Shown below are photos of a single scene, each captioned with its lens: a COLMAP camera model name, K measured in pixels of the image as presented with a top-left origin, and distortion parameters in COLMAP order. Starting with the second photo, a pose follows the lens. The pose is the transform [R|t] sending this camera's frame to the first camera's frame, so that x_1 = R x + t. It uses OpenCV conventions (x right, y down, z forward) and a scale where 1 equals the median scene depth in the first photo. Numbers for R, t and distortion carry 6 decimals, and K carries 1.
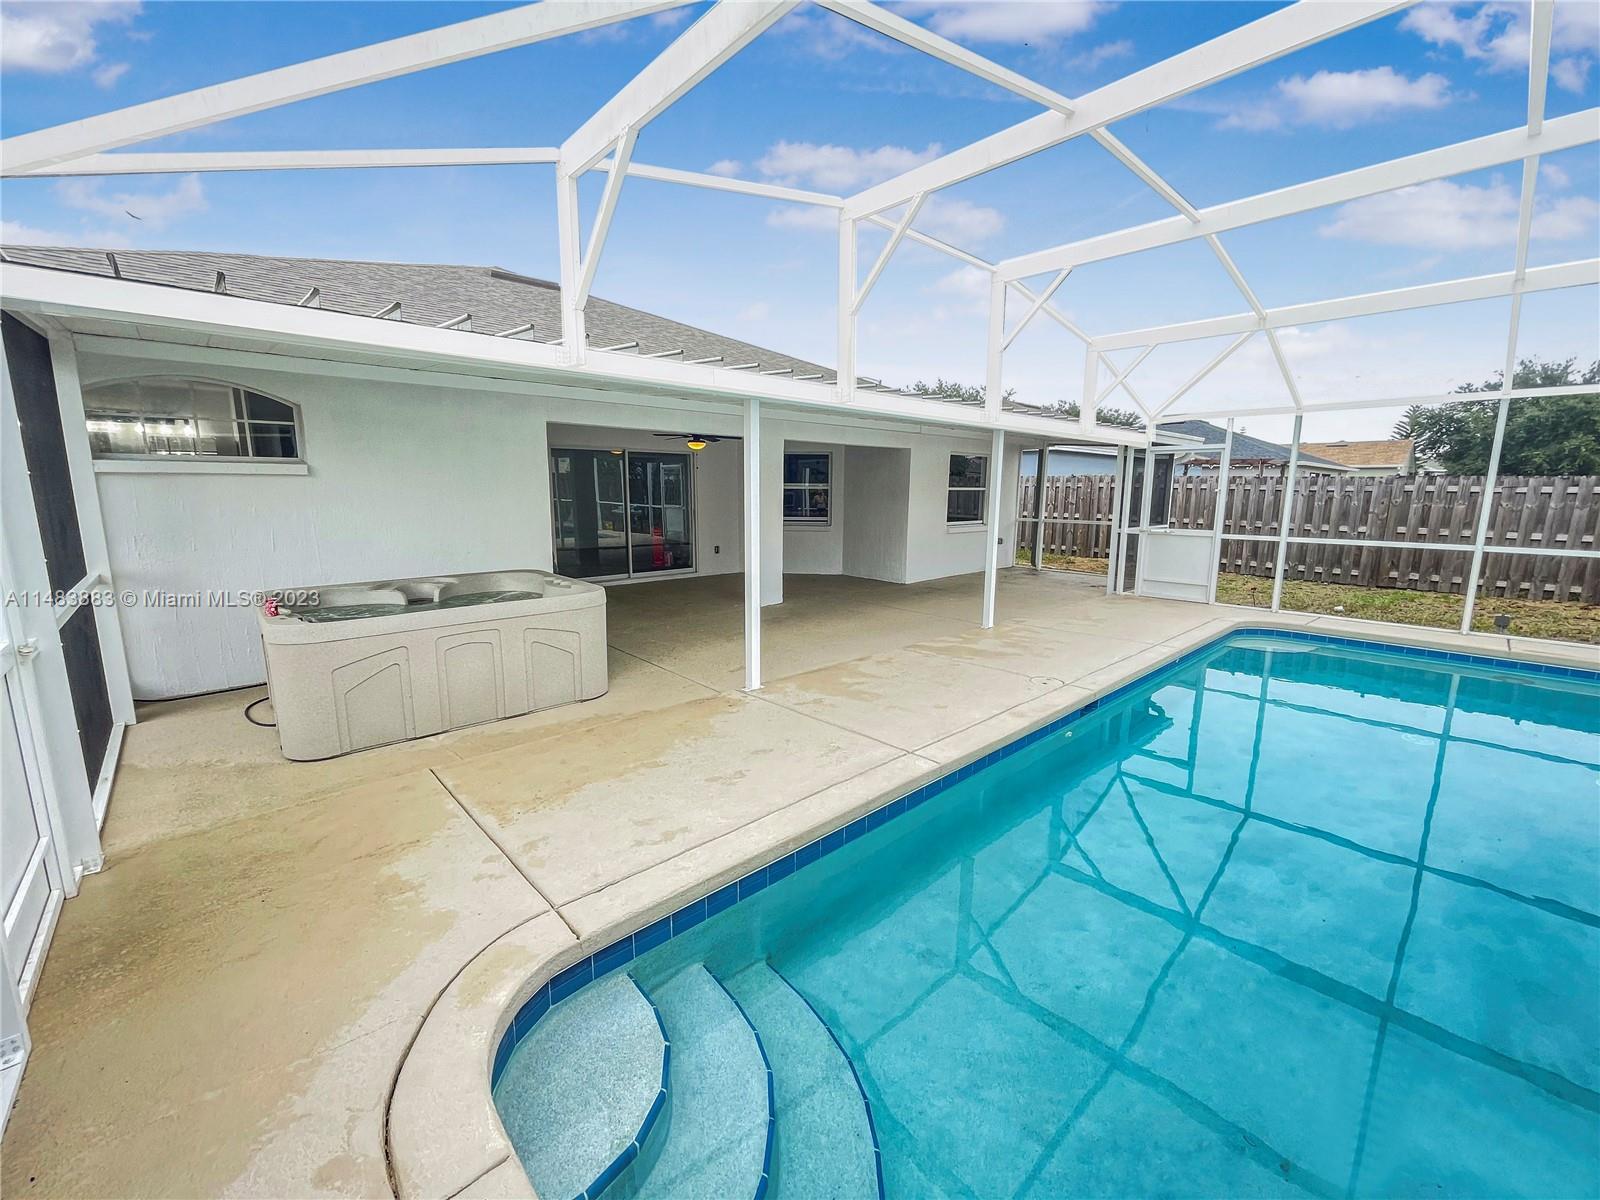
lens RADIAL K [[644.9, 0, 801.4], [0, 644.9, 596.0], [0, 0, 1]] dist [0.000537, 0.000564]
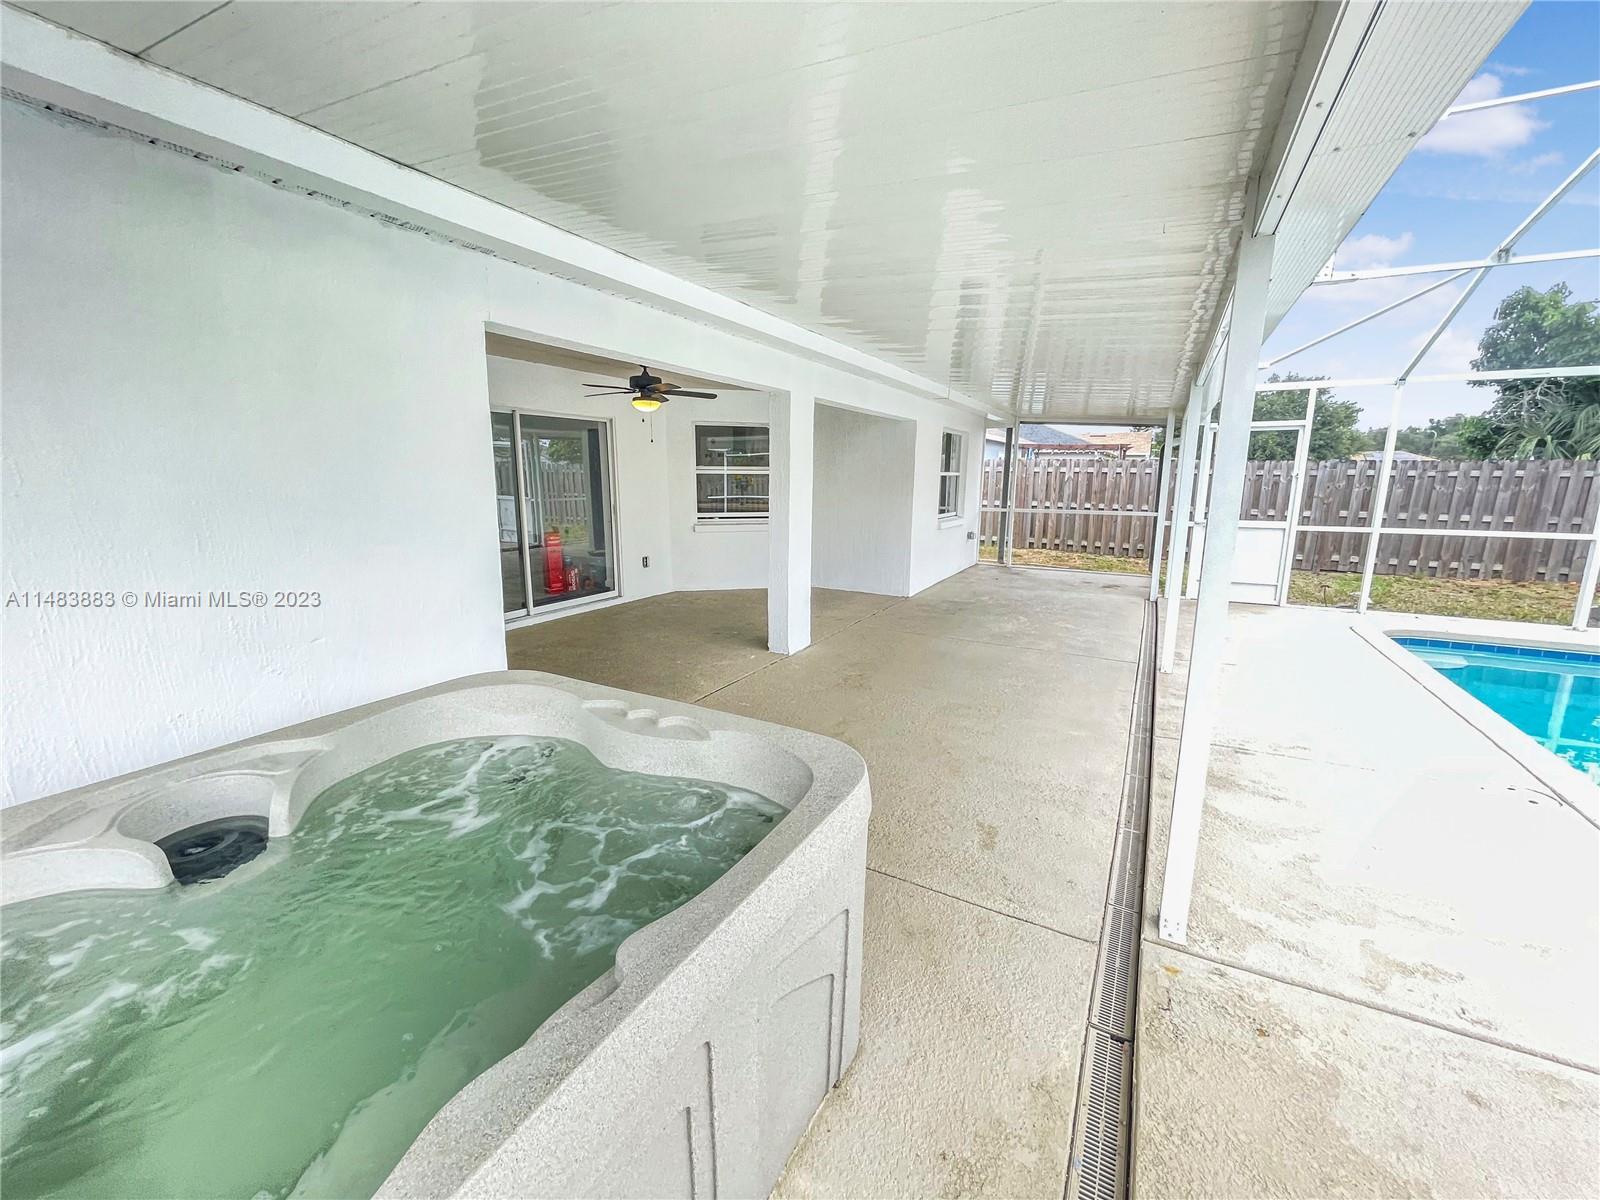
lens RADIAL K [[644.9, 0, 802.3], [0, 644.9, 601.0], [0, 0, 1]] dist [0.000537, 0.000564]
pose [[0.947768, -0.062640, 0.312750, -0.221792], [0.053604, 0.997861, 0.037419, -0.054641], [-0.314425, -0.018700, 0.949098, 0.335863]]
